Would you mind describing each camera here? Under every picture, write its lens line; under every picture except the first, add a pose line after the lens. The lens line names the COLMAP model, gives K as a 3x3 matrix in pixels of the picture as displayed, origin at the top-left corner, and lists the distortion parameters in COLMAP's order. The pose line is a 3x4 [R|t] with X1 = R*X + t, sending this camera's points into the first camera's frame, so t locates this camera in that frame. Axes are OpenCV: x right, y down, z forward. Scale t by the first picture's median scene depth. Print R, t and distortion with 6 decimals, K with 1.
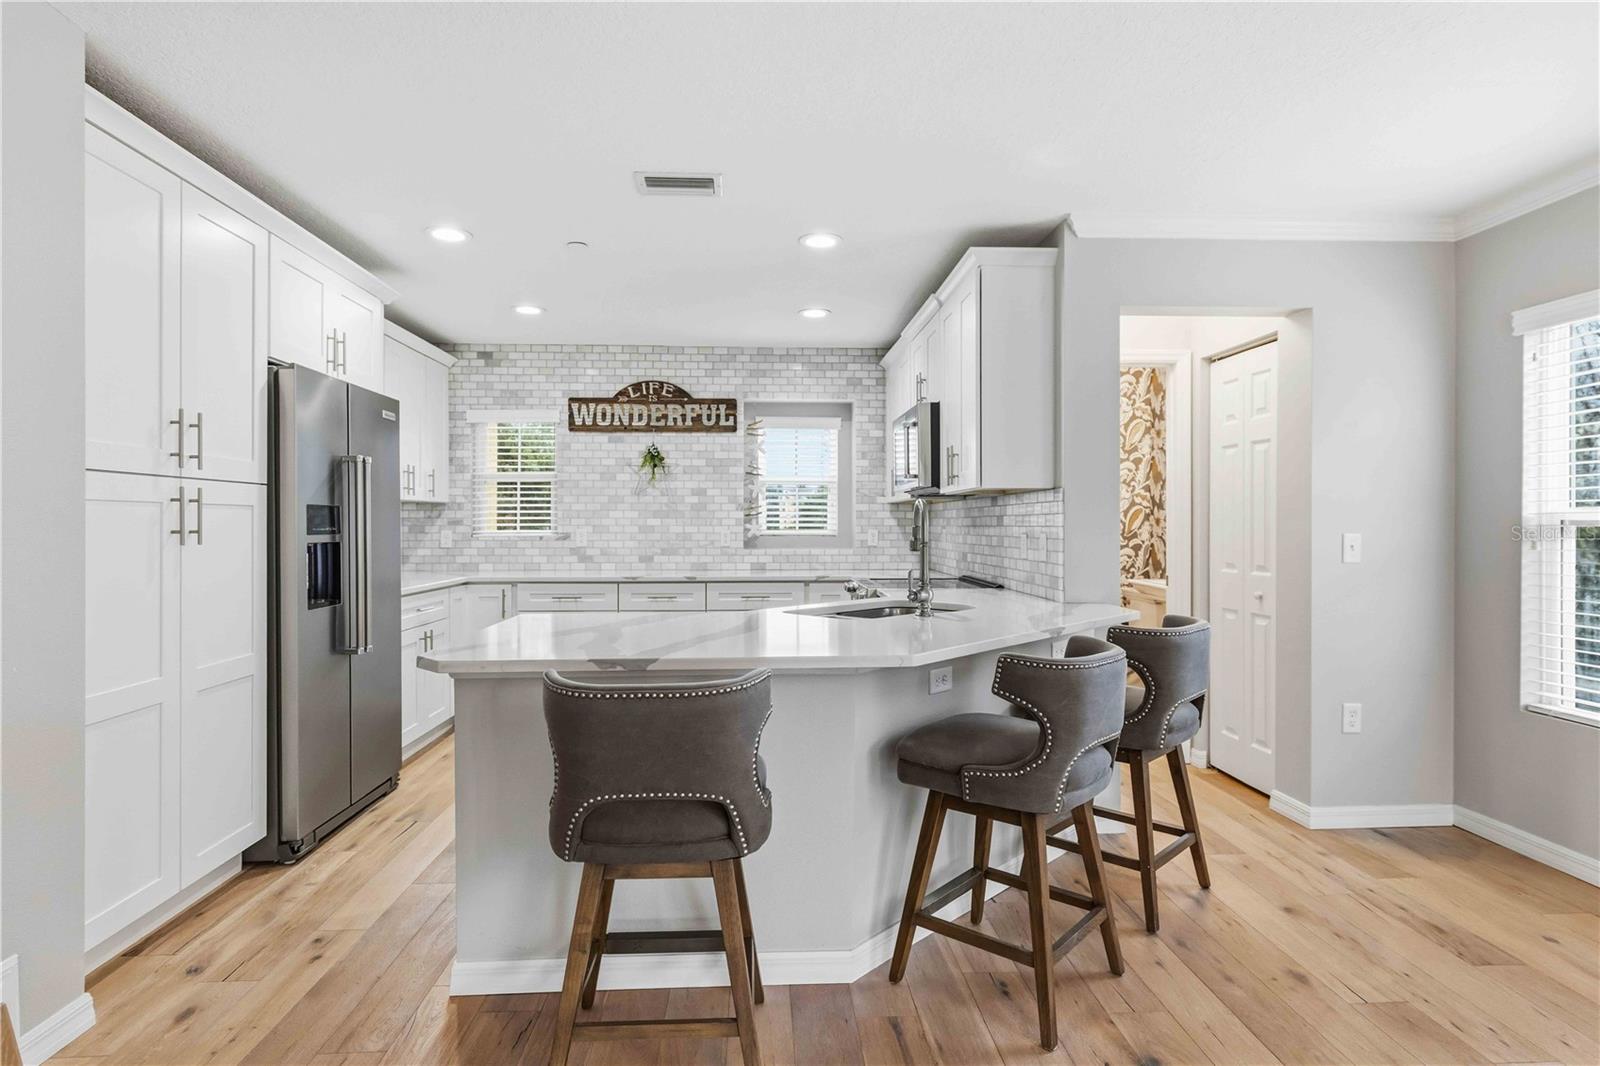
lens RADIAL K [[851.7, 0, 795.5], [0, 851.7, 520.1], [0, 0, 1]] dist [0.000215, -0.001804]
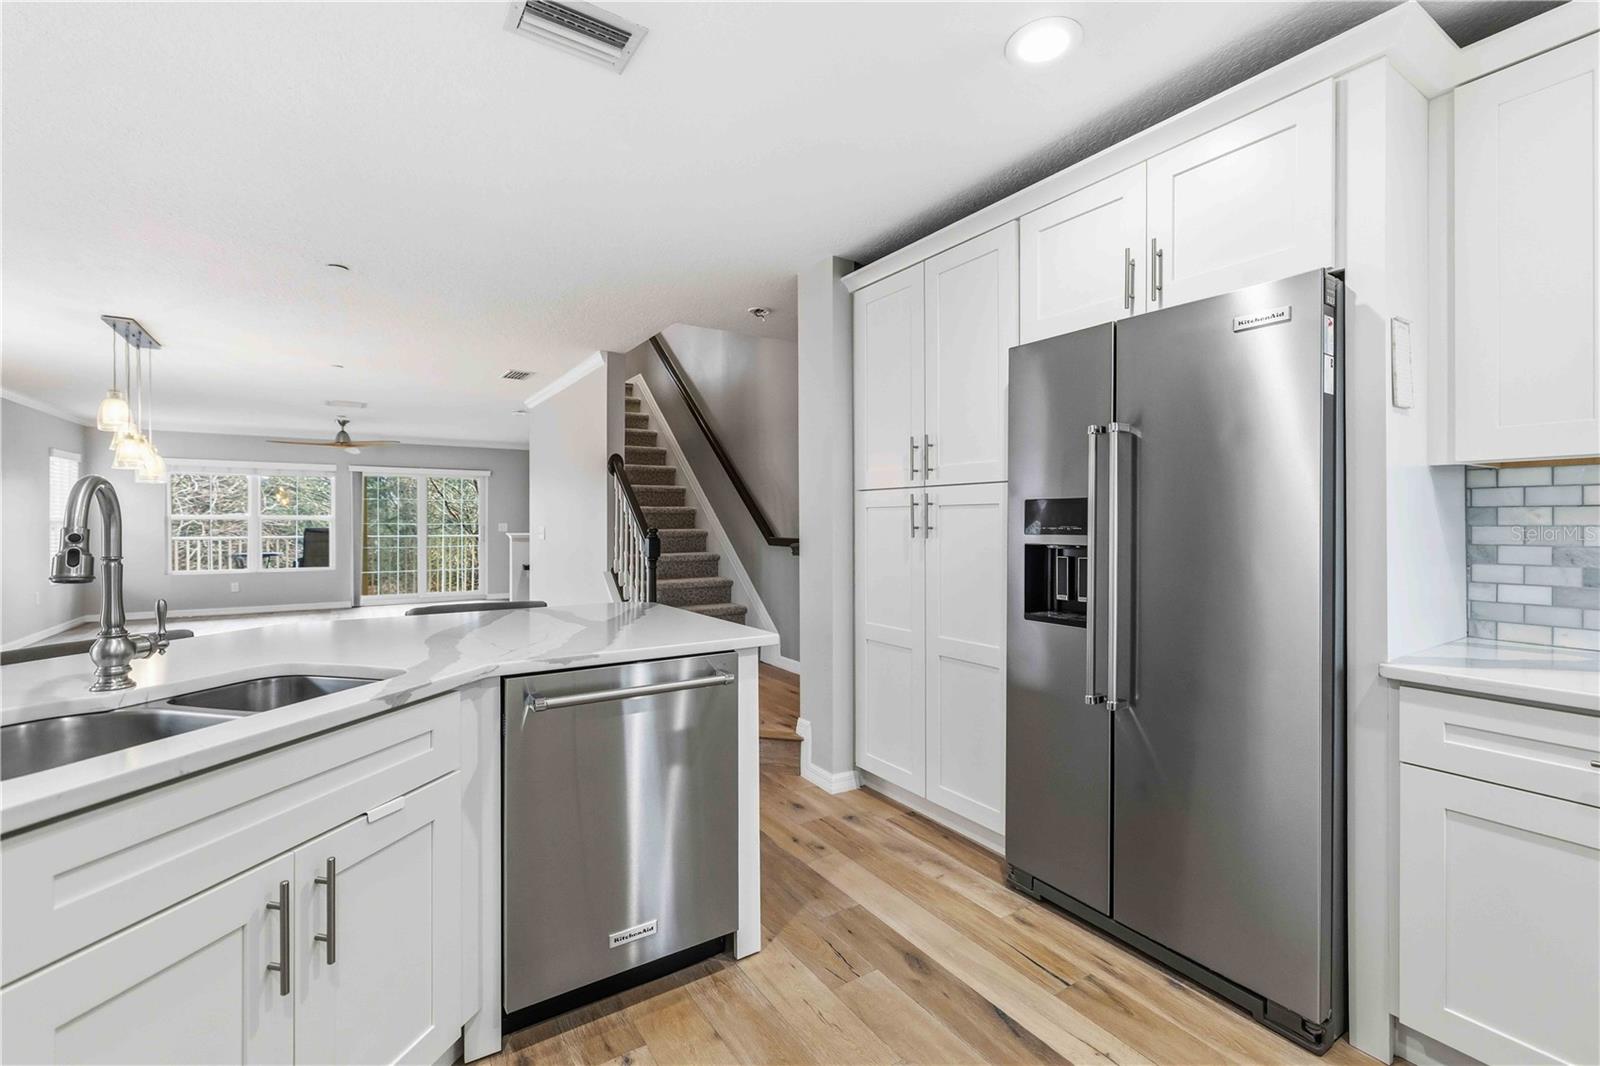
lens RADIAL K [[701.1, 0, 813.1], [0, 701.1, 524.1], [0, 0, 1]] dist [0.003063, 0.001159]
pose [[-0.858010, 0.005091, -0.513608, -0.005739], [0.004912, 0.999986, 0.001706, 0.002602], [0.513609, -0.001059, -0.858023, 0.822532]]
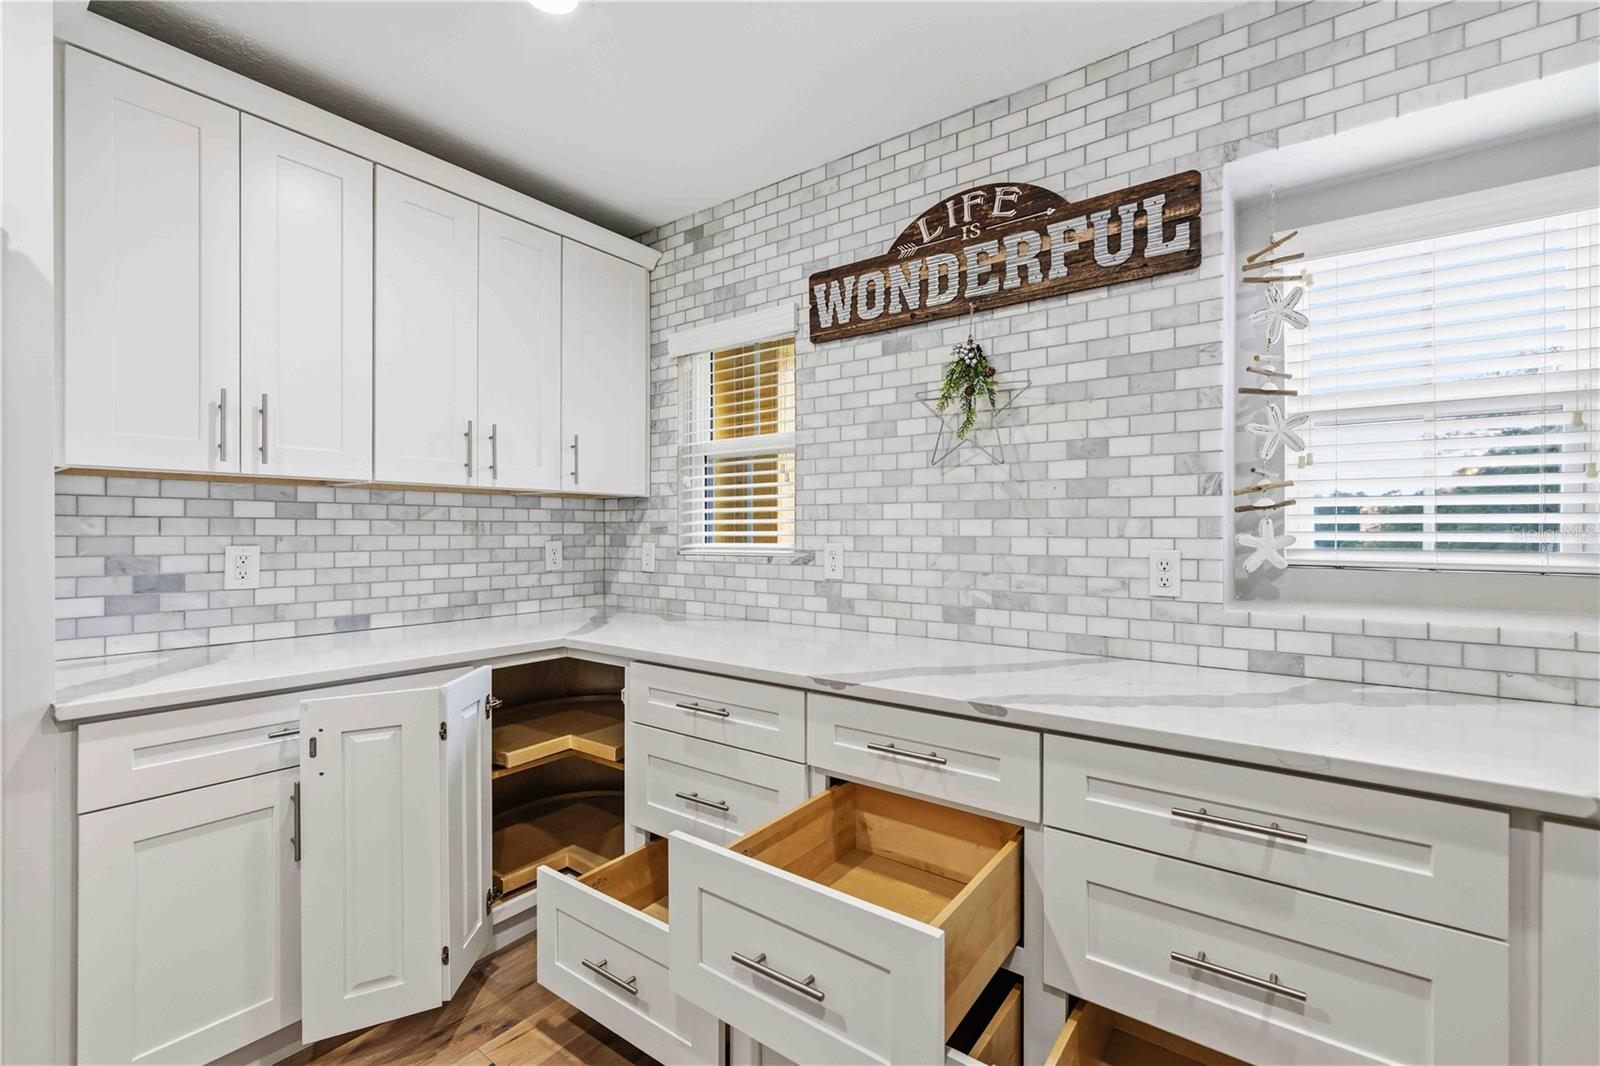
lens RADIAL K [[701.1, 0, 795.0], [0, 701.1, 530.7], [0, 0, 1]] dist [0.003063, 0.001159]
pose [[0.767221, 0.001138, -0.641382, -0.012748], [0.000779, 0.999996, 0.002707, 0.002584], [0.641382, -0.002576, 0.767217, 0.681881]]
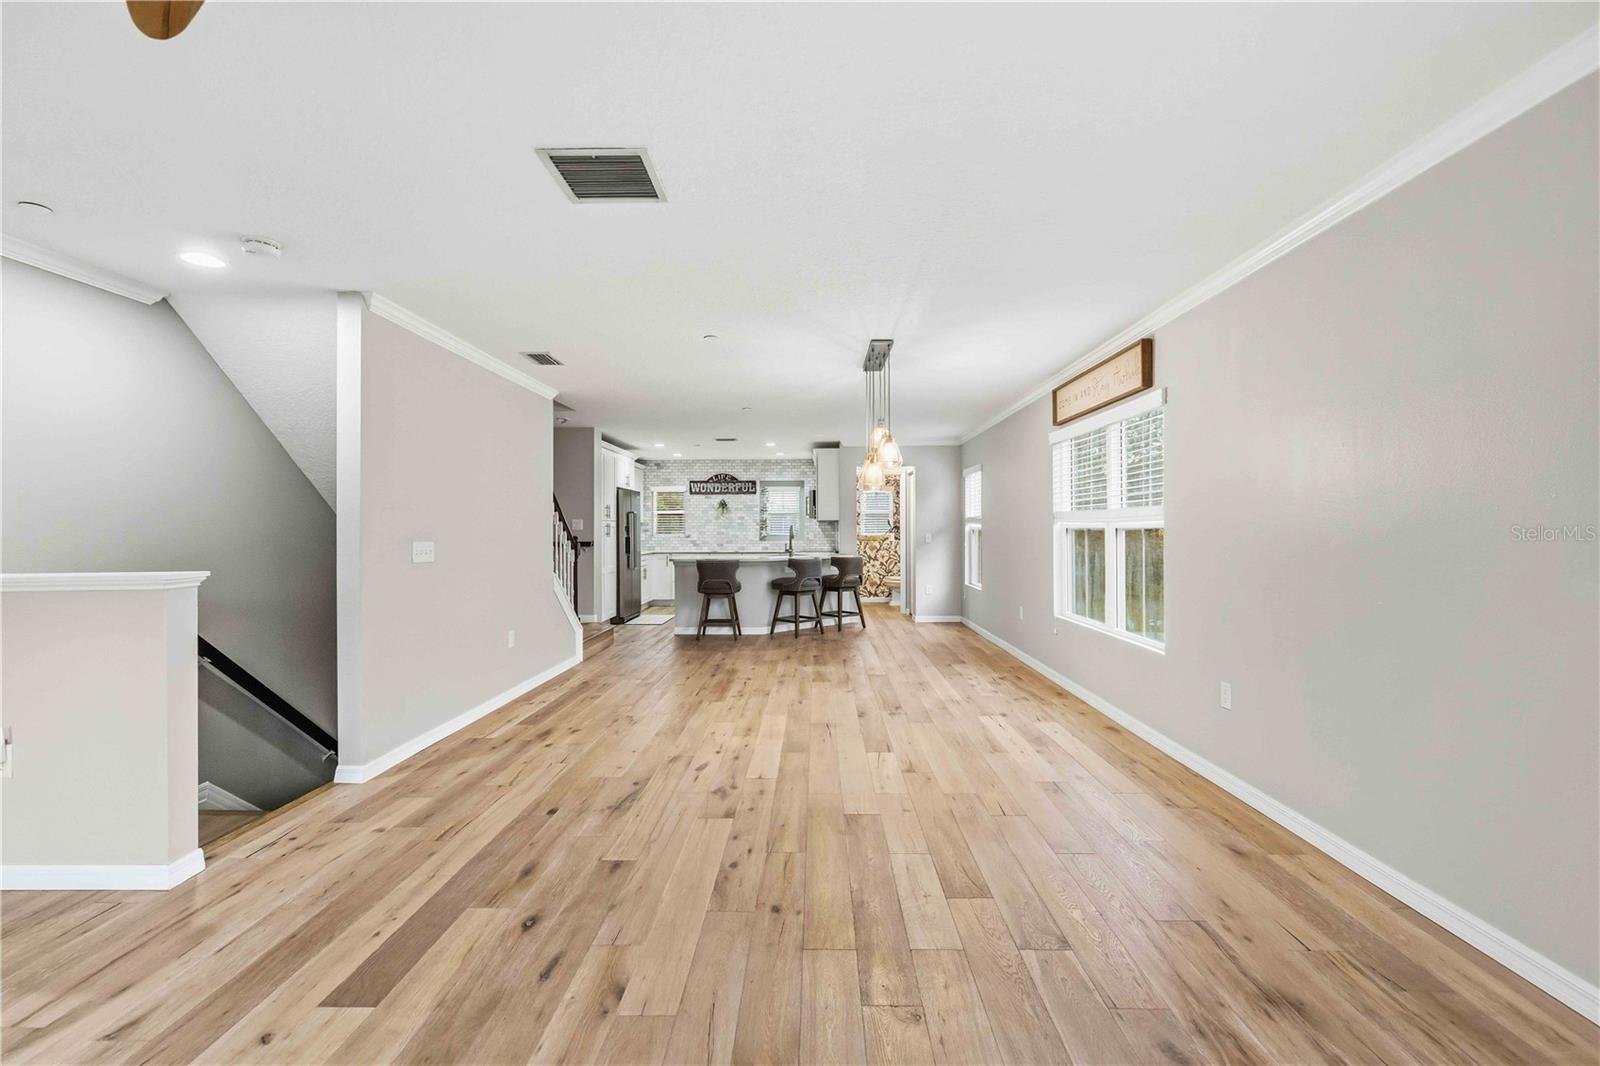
lens RADIAL K [[701.1, 0, 797.6], [0, 701.1, 521.5], [0, 0, 1]] dist [0.003063, 0.001159]
pose [[0.996876, -0.004482, -0.078854, 0.214634], [0.004030, 0.999975, -0.005887, -0.010410], [0.078878, 0.005551, 0.996869, -1.038985]]
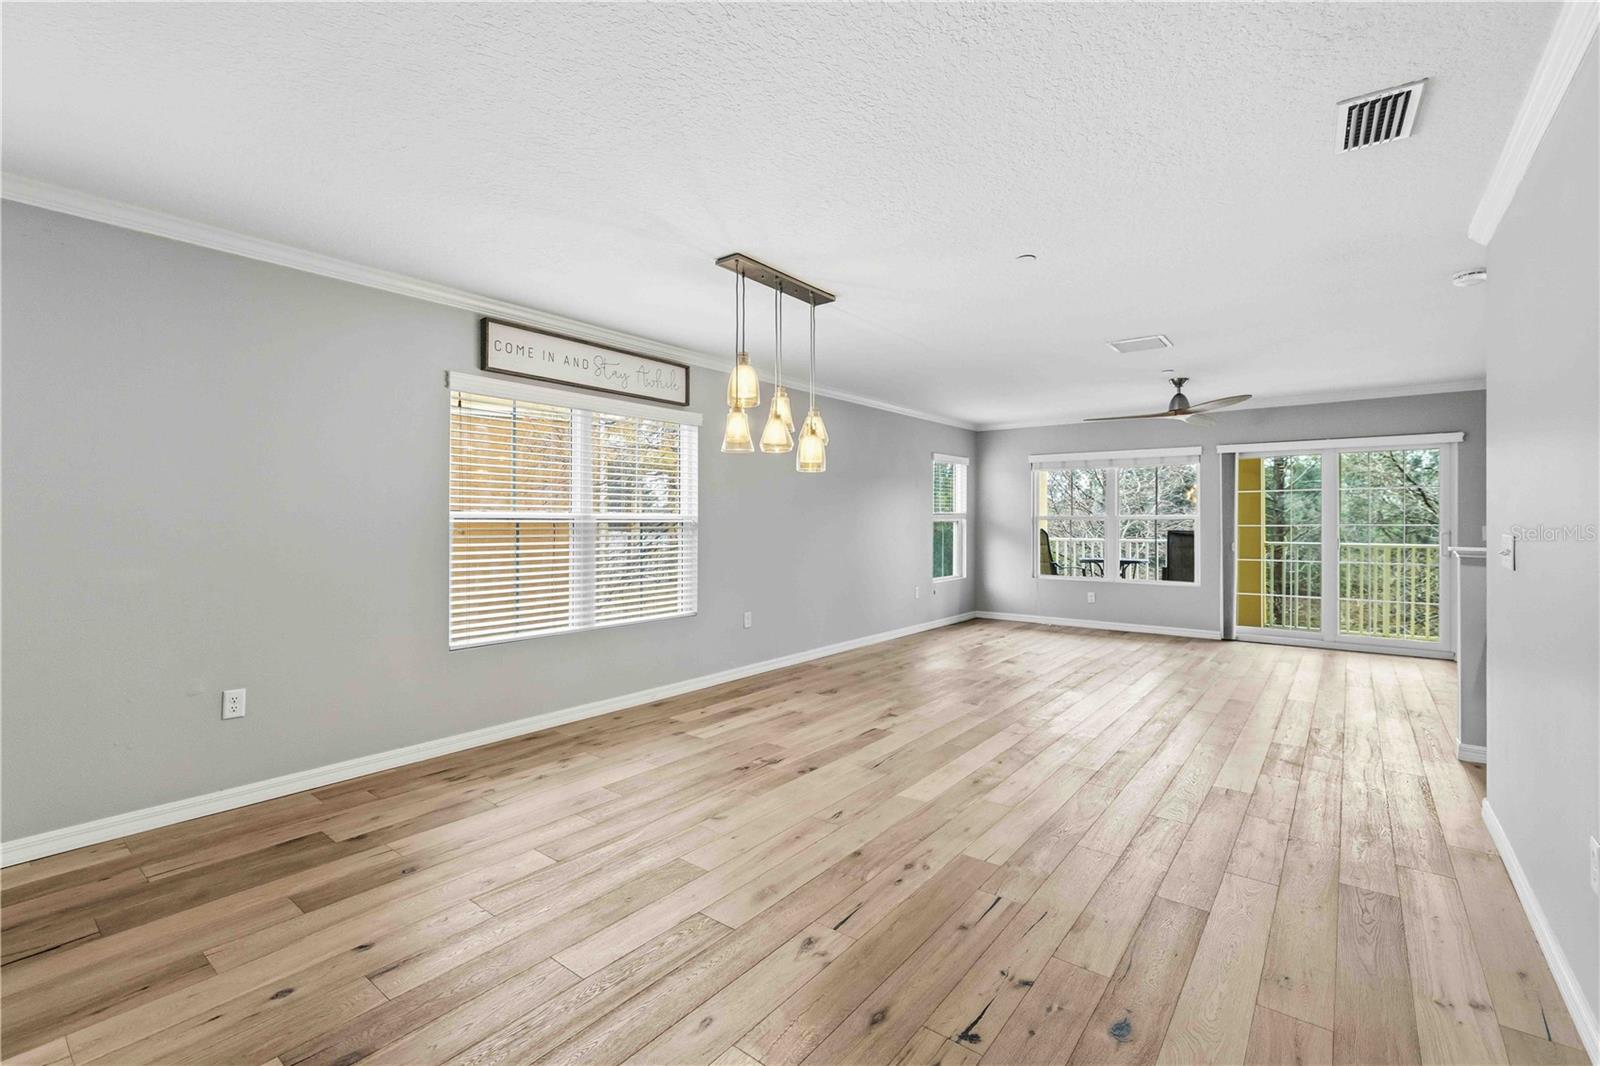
lens RADIAL K [[701.1, 0, 808.5], [0, 701.1, 521.8], [0, 0, 1]] dist [0.003063, 0.001159]
pose [[-0.758136, 0.005259, 0.652075, -0.168456], [0.000106, 0.999968, -0.007942, 0.003146], [-0.652096, -0.005952, -0.758113, 0.235451]]
